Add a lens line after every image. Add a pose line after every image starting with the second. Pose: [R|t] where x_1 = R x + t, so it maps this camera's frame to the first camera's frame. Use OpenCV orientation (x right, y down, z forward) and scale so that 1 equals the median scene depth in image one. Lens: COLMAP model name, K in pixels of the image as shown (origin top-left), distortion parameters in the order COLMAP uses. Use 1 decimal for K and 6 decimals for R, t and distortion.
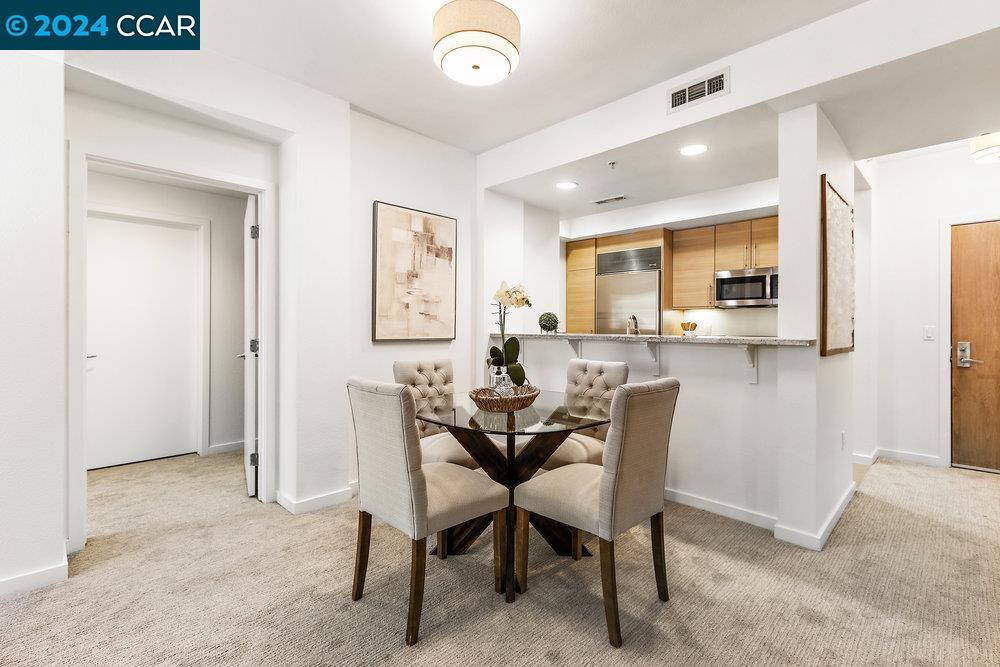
lens RADIAL K [[459.7, 0, 493.3], [0, 459.7, 328.8], [0, 0, 1]] dist [0.000046, -0.000034]
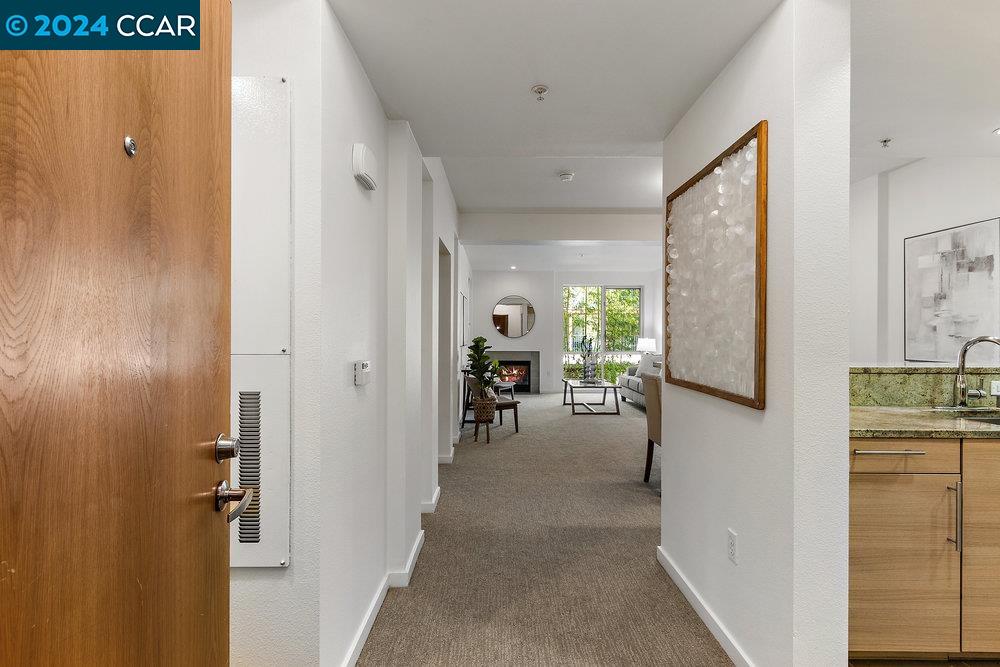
lens RADIAL K [[475.4, 0, 500.0], [0, 475.4, 333.5], [0, 0, 1]] dist [0.000395, 0.000128]
pose [[-0.696990, -0.010214, -0.717008, 1.195927], [-0.010759, 0.999935, -0.003786, -0.024579], [0.717000, 0.005075, -0.697054, 1.019133]]
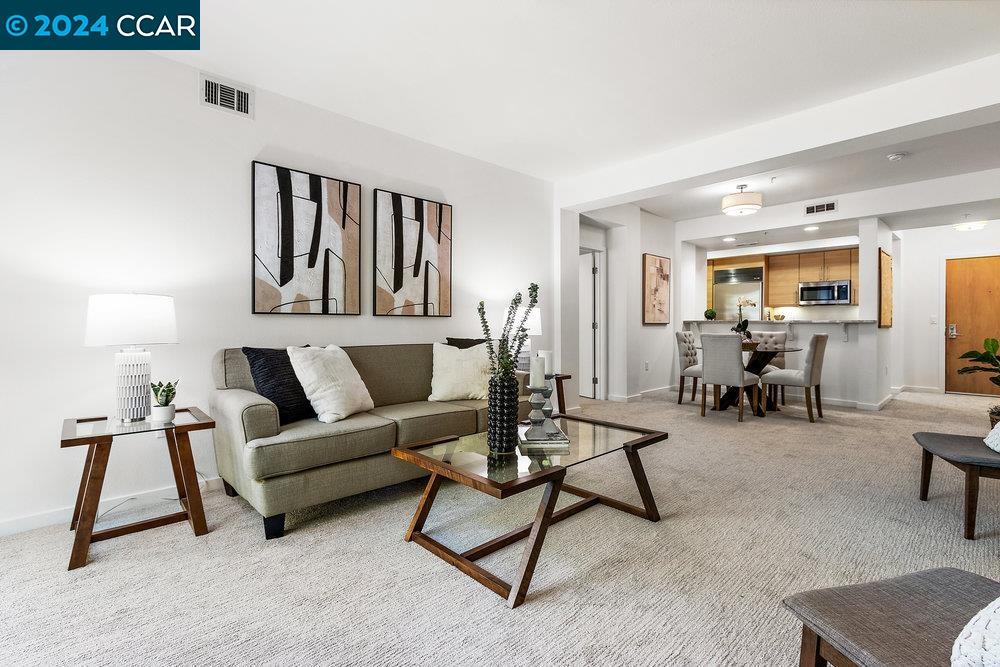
lens RADIAL K [[459.7, 0, 493.3], [0, 459.7, 328.8], [0, 0, 1]] dist [0.000046, -0.000034]
pose [[0.999538, -0.003543, -0.030197, -0.786976], [0.003764, 0.999967, 0.007256, 0.029015], [0.030171, -0.007366, 0.999518, -0.930413]]
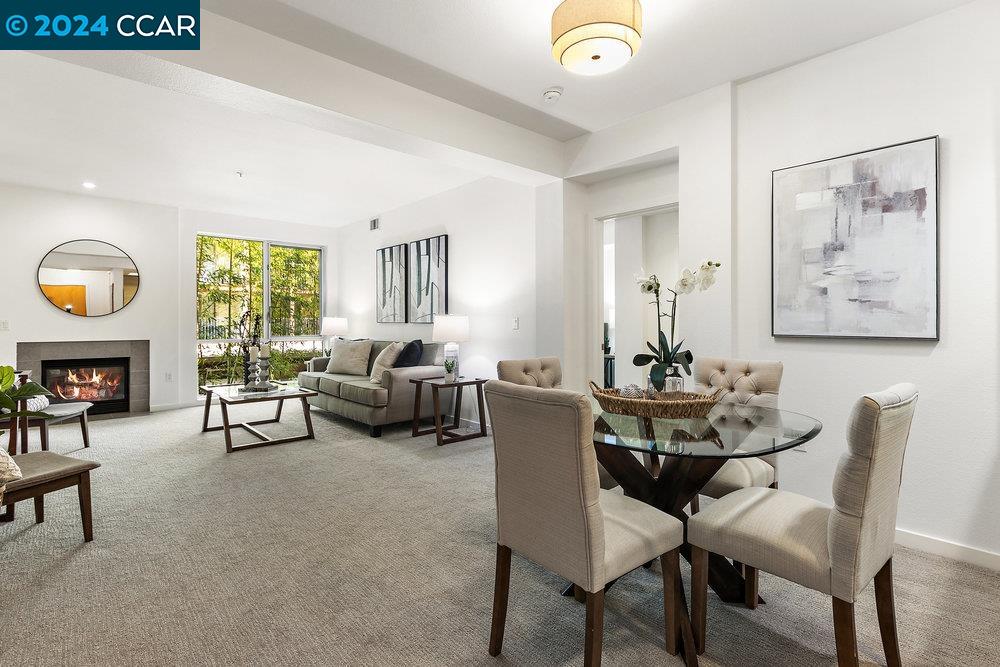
lens RADIAL K [[482.1, 0, 502.1], [0, 482.1, 317.7], [0, 0, 1]] dist [0.004930, 0.000295]
pose [[-0.049118, -0.013531, -0.998701, 0.603569], [-0.006369, 0.999892, -0.013233, 0.006527], [0.998773, 0.005711, -0.049199, 0.506376]]
